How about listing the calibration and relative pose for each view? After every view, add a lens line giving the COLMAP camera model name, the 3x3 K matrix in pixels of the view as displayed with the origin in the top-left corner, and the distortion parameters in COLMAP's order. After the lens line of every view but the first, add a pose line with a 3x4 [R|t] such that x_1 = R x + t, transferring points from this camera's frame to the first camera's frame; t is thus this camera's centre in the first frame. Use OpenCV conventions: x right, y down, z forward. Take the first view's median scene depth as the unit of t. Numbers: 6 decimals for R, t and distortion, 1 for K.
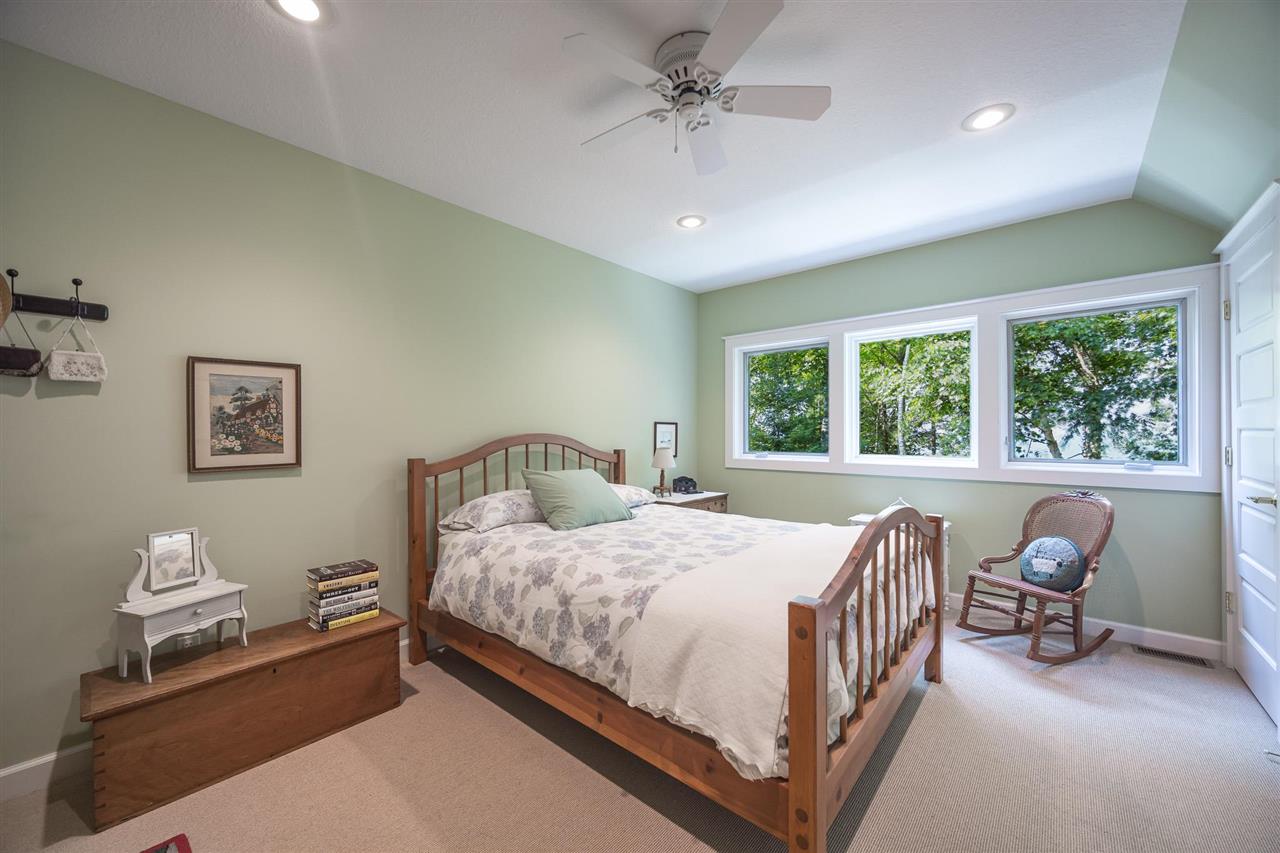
lens RADIAL K [[492.2, 0, 633.9], [0, 492.2, 431.9], [0, 0, 1]] dist [0.002088, -0.000084]
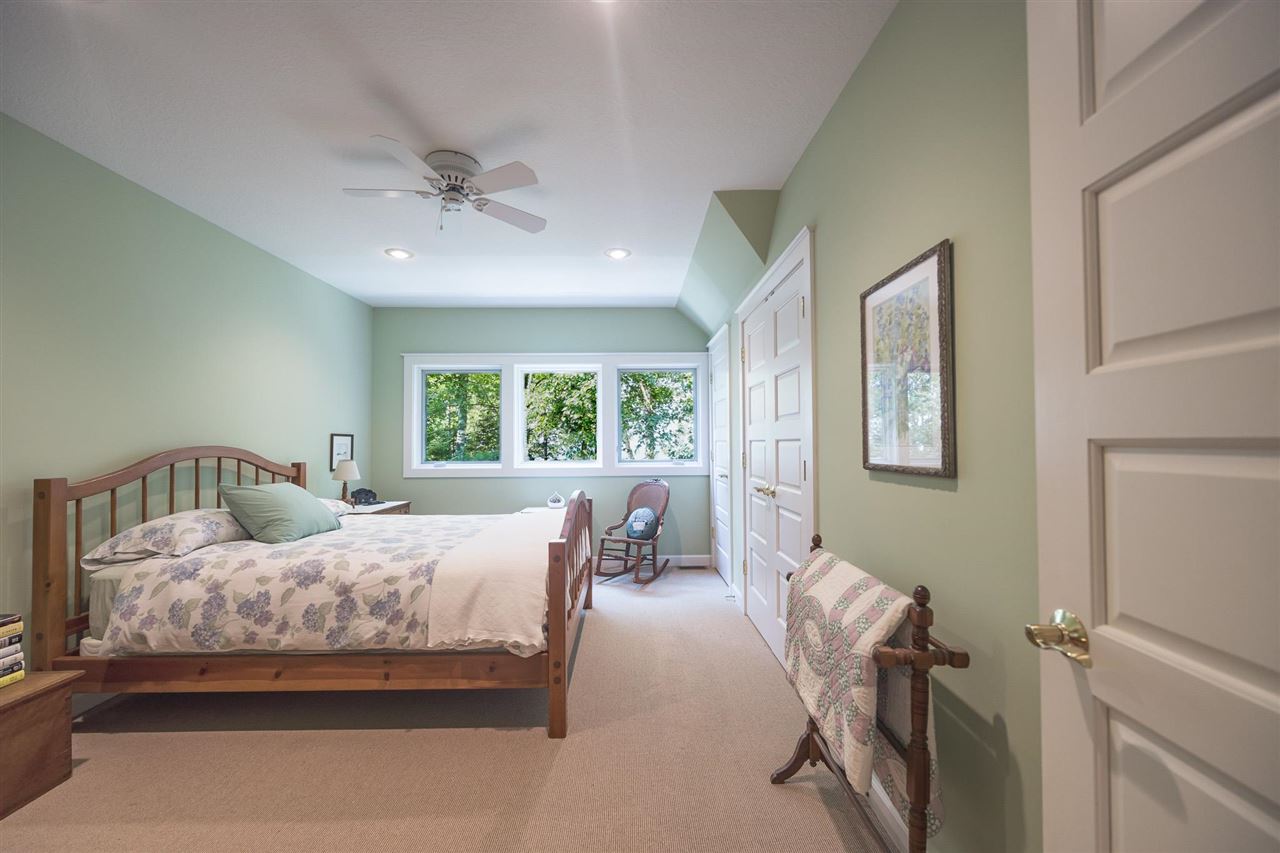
lens RADIAL K [[492.2, 0, 642.3], [0, 492.2, 431.2], [0, 0, 1]] dist [0.002088, -0.000084]
pose [[0.738229, 0.012081, 0.674442, -0.265008], [0.004722, 0.999723, -0.023076, 0.000737], [-0.674533, 0.020220, 0.737968, -0.211765]]
